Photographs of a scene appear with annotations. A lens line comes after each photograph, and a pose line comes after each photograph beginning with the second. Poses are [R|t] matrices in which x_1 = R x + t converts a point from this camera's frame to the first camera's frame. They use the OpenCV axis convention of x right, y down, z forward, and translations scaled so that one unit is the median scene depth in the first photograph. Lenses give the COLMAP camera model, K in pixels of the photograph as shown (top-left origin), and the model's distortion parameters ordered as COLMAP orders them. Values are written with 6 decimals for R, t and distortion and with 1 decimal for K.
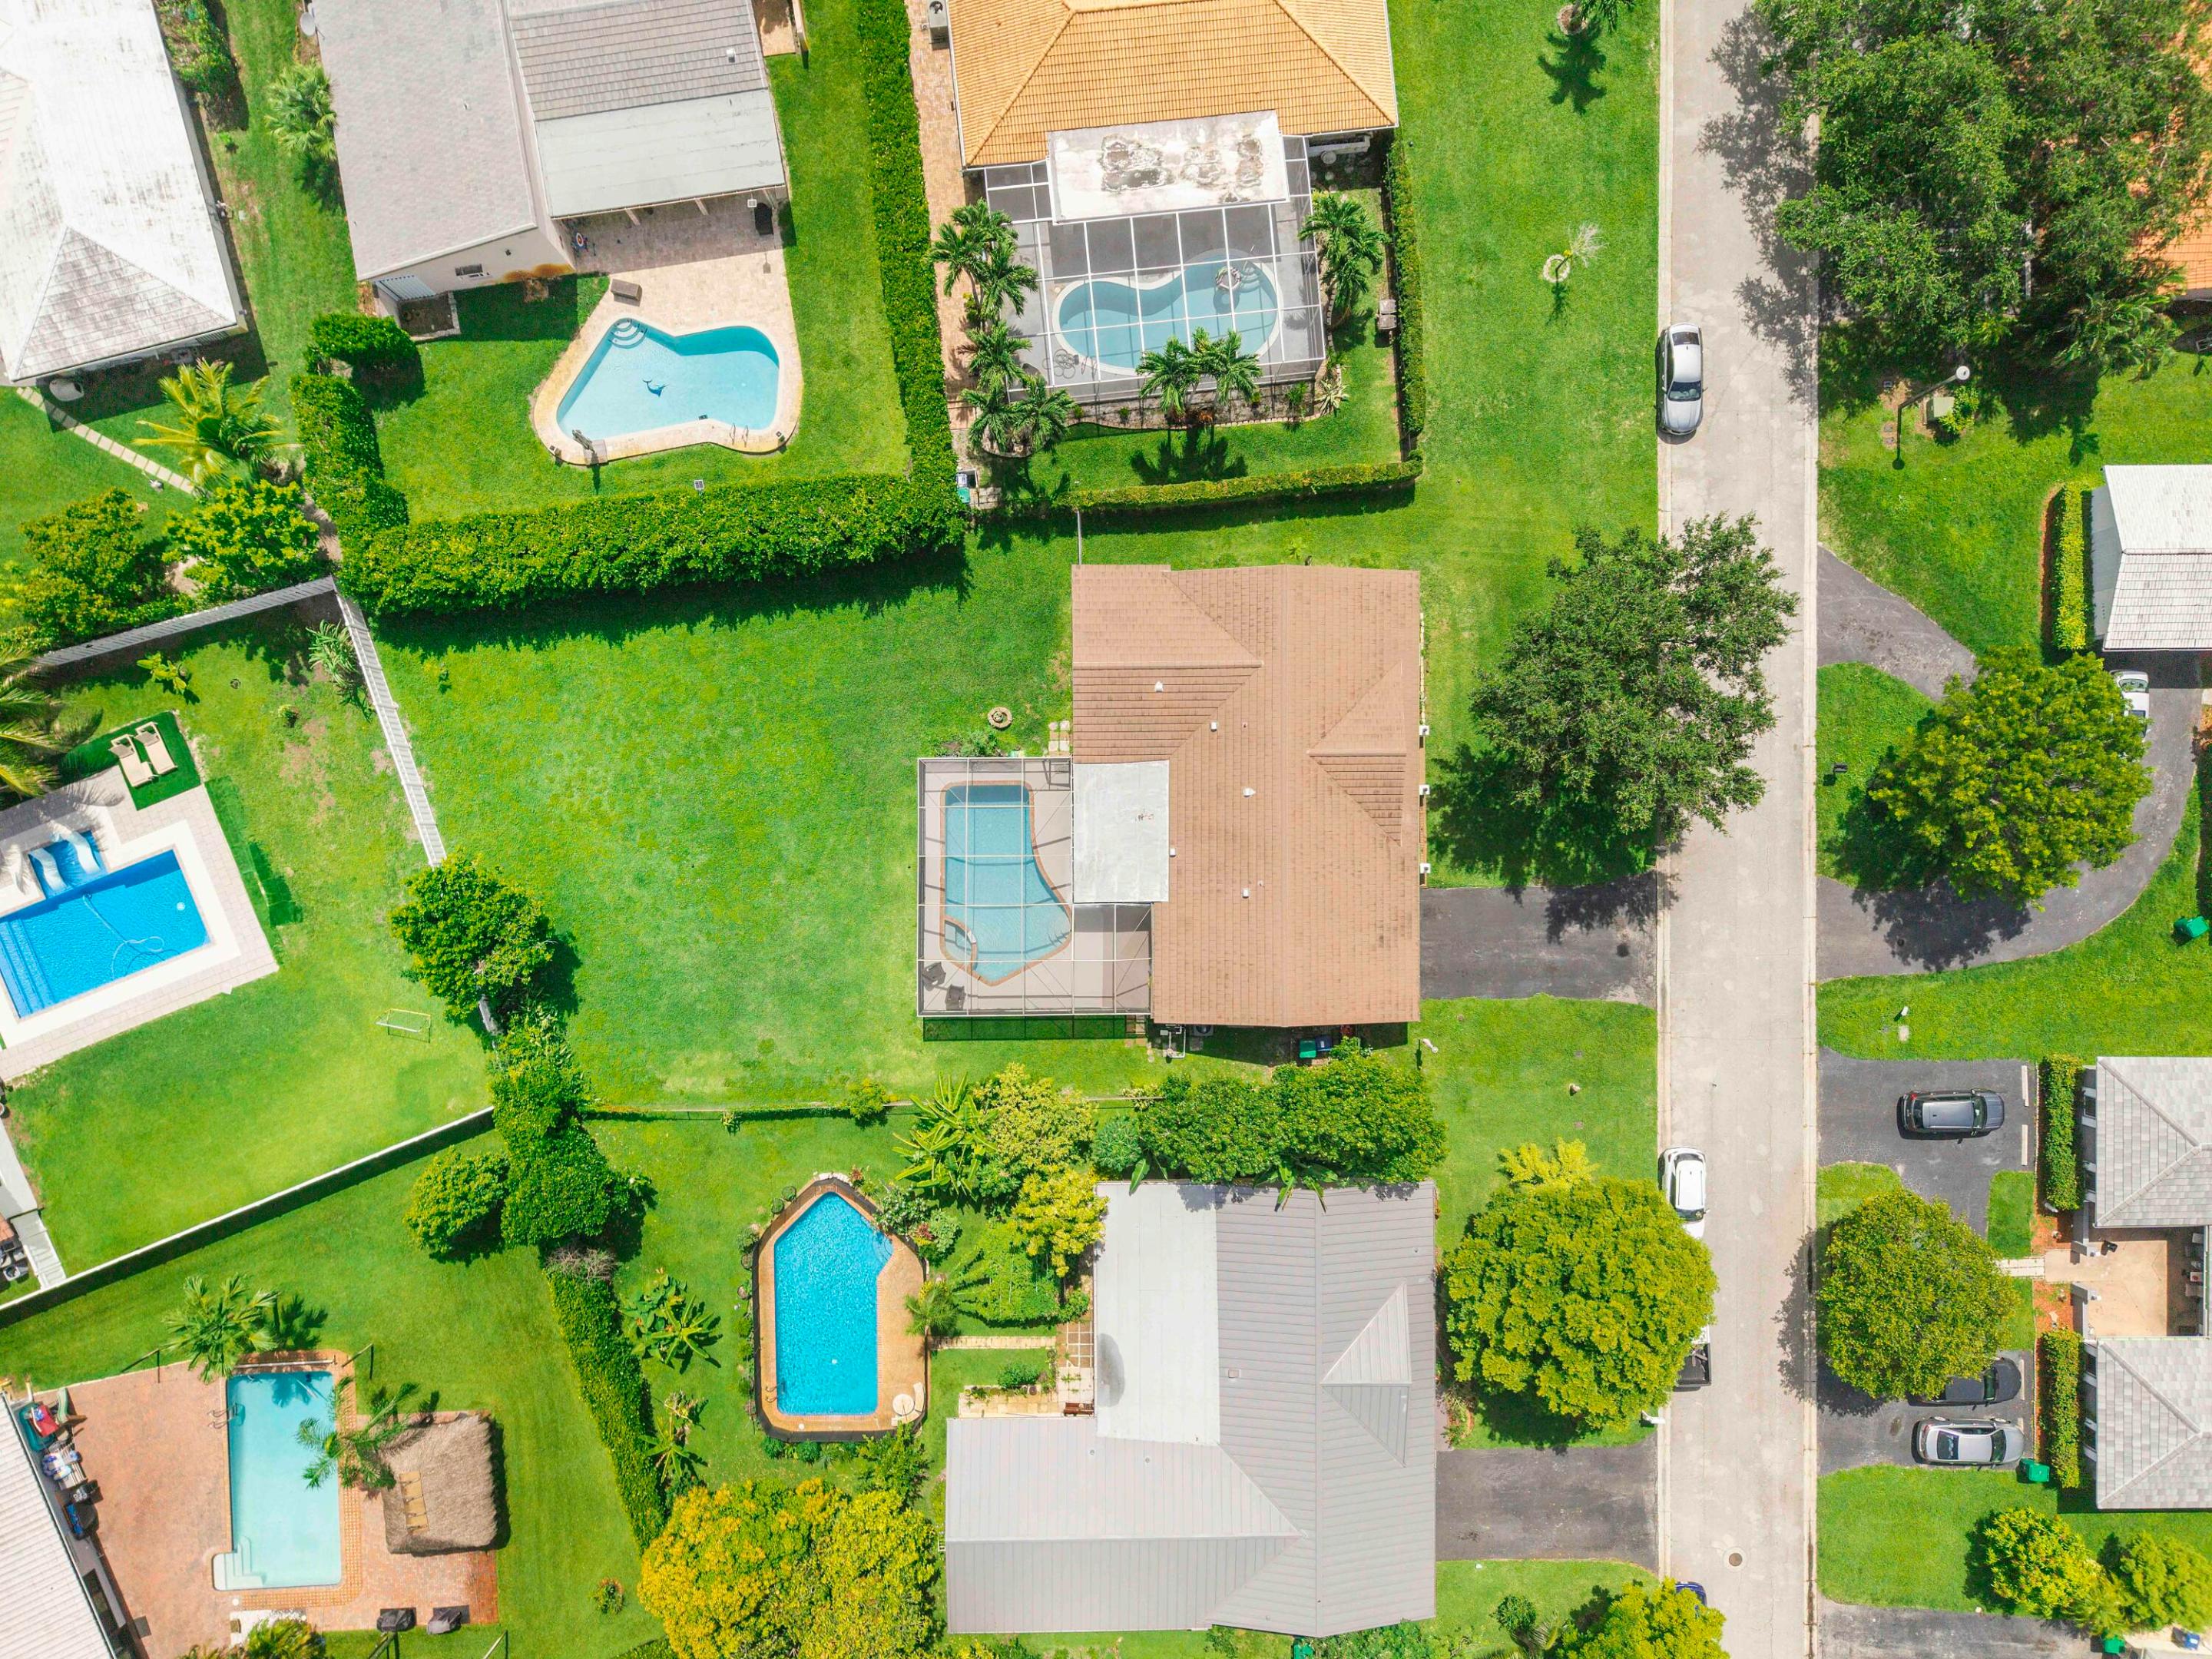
lens RADIAL K [[1536.3, 0, 1191.5], [0, 1536.3, 804.1], [0, 0, 1]] dist [0.013788, -0.004600]
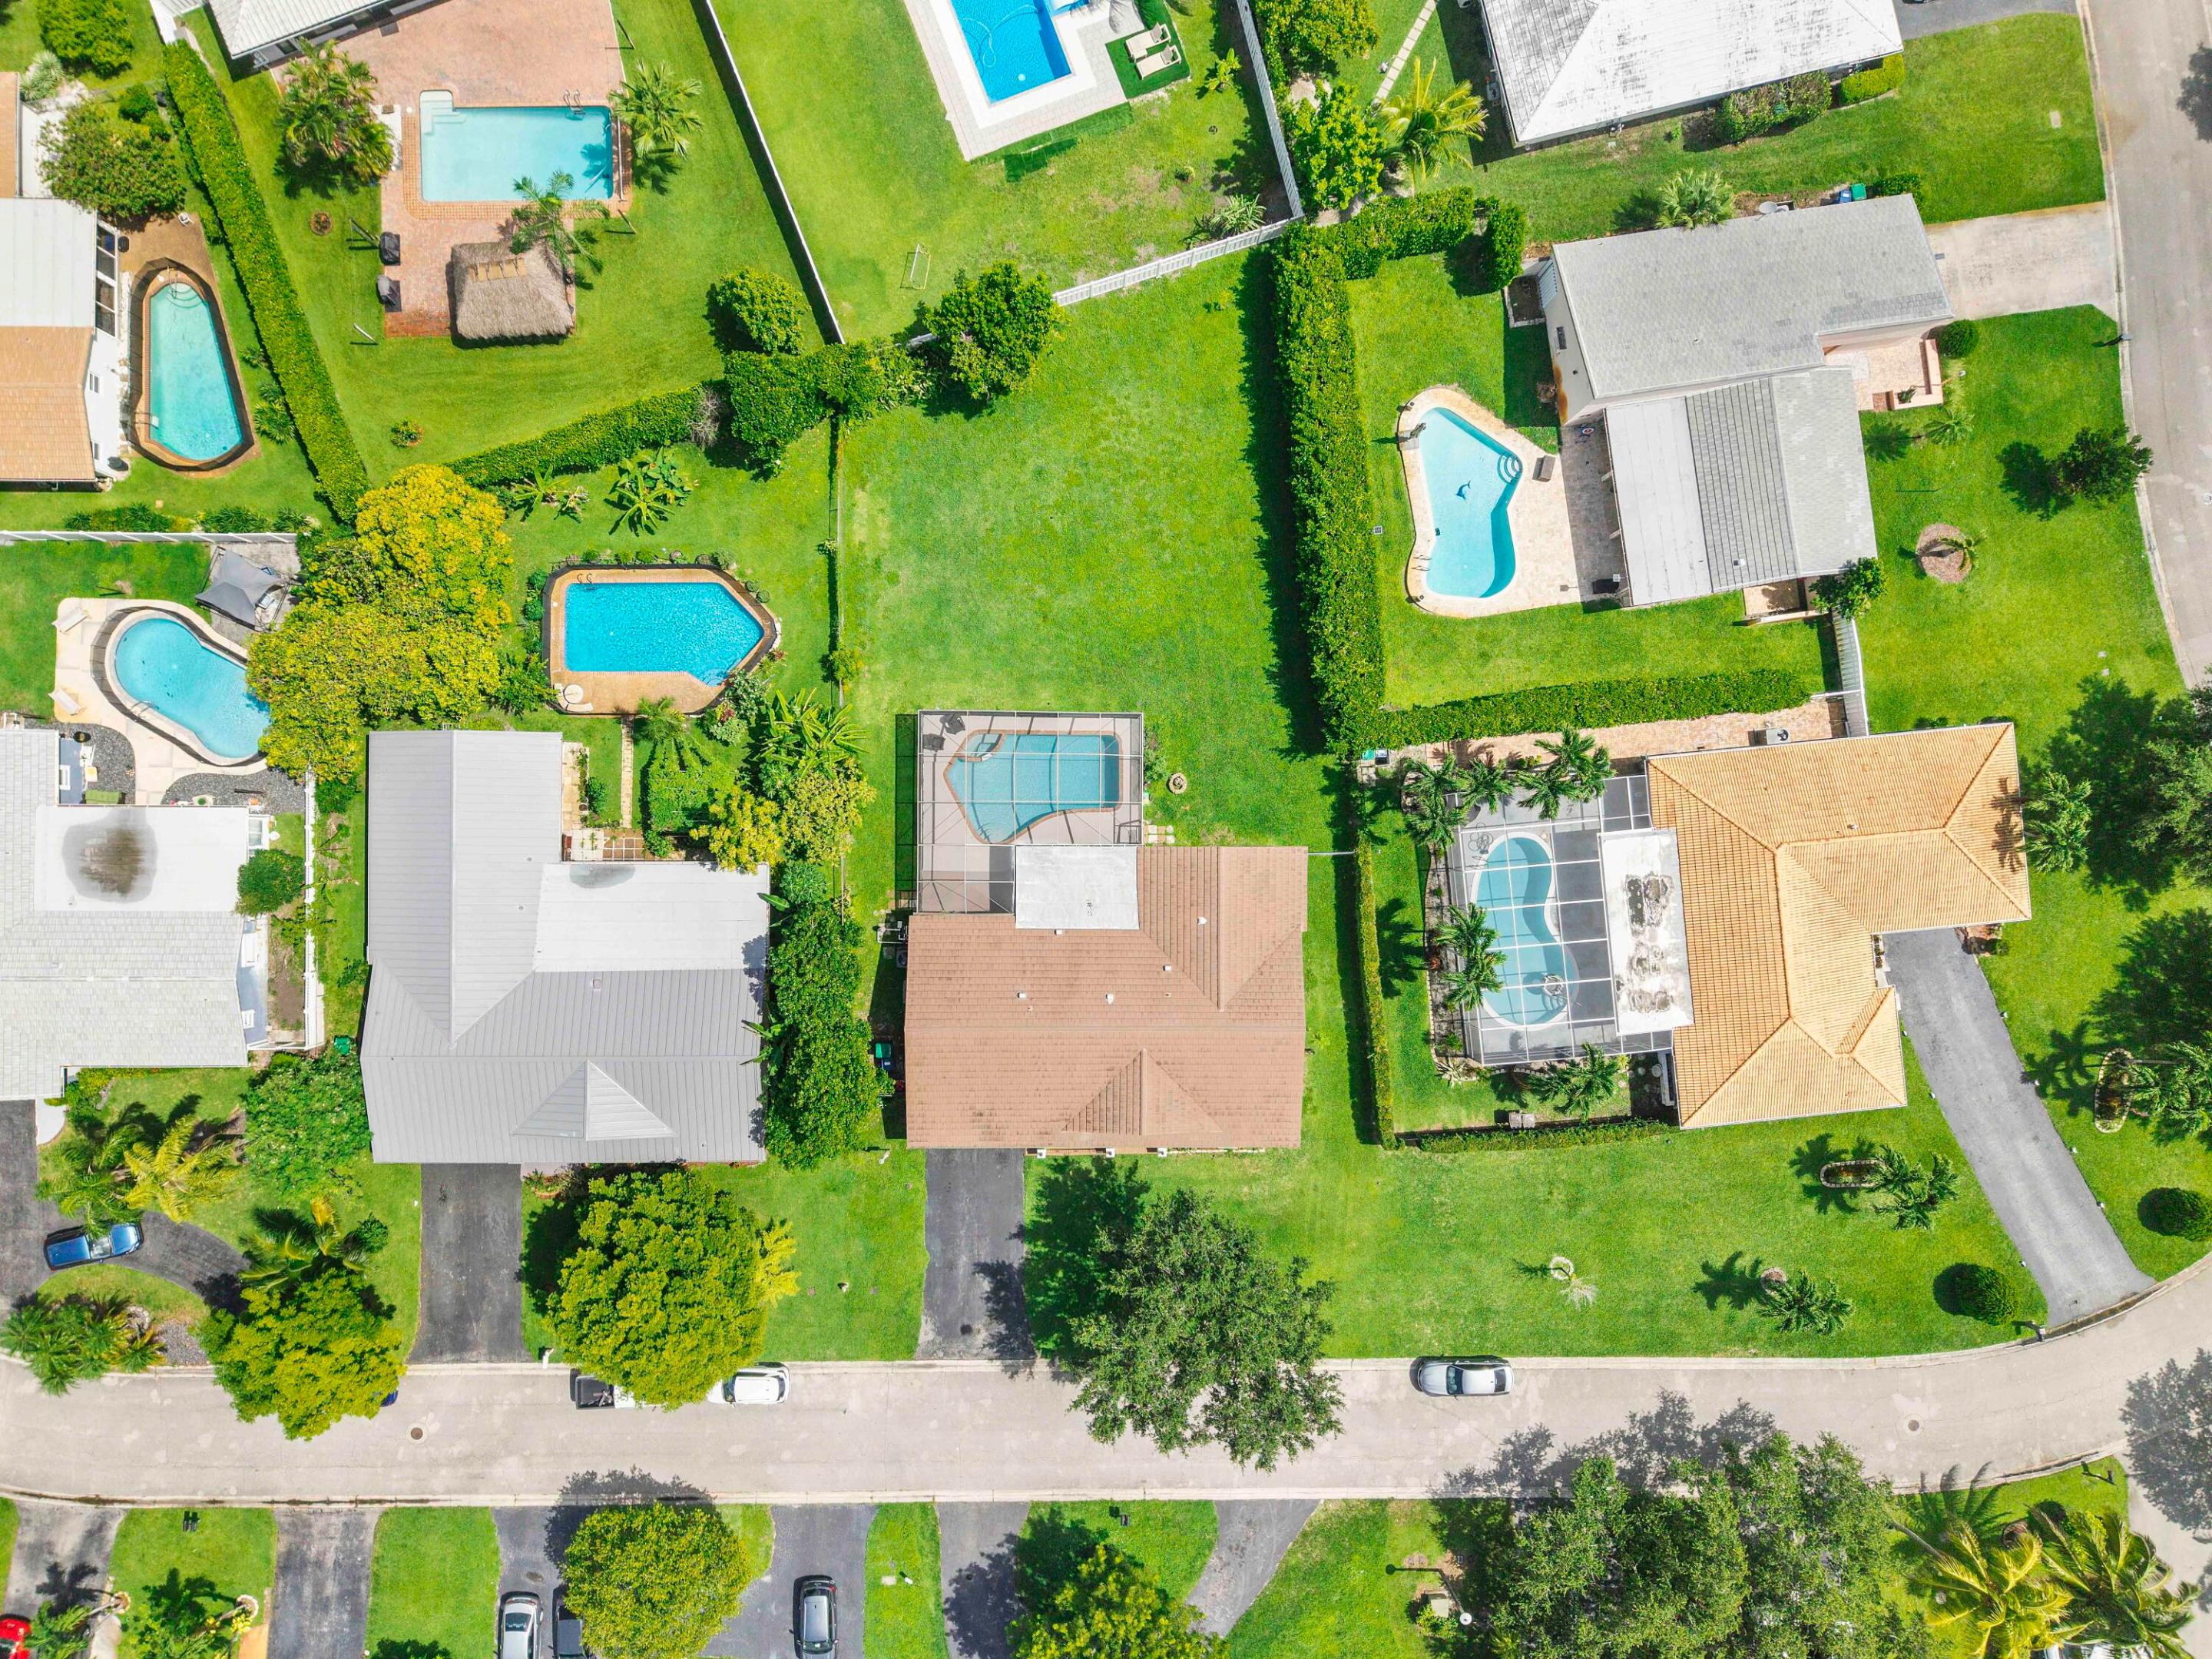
lens RADIAL K [[1536.3, 0, 1191.5], [0, 1536.3, 804.1], [0, 0, 1]] dist [0.013788, -0.004600]
pose [[-0.003135, 0.994644, -0.103309, 0.010189], [-0.998542, -0.008680, -0.053270, -0.005860], [-0.053882, 0.102991, 0.993222, -0.151250]]
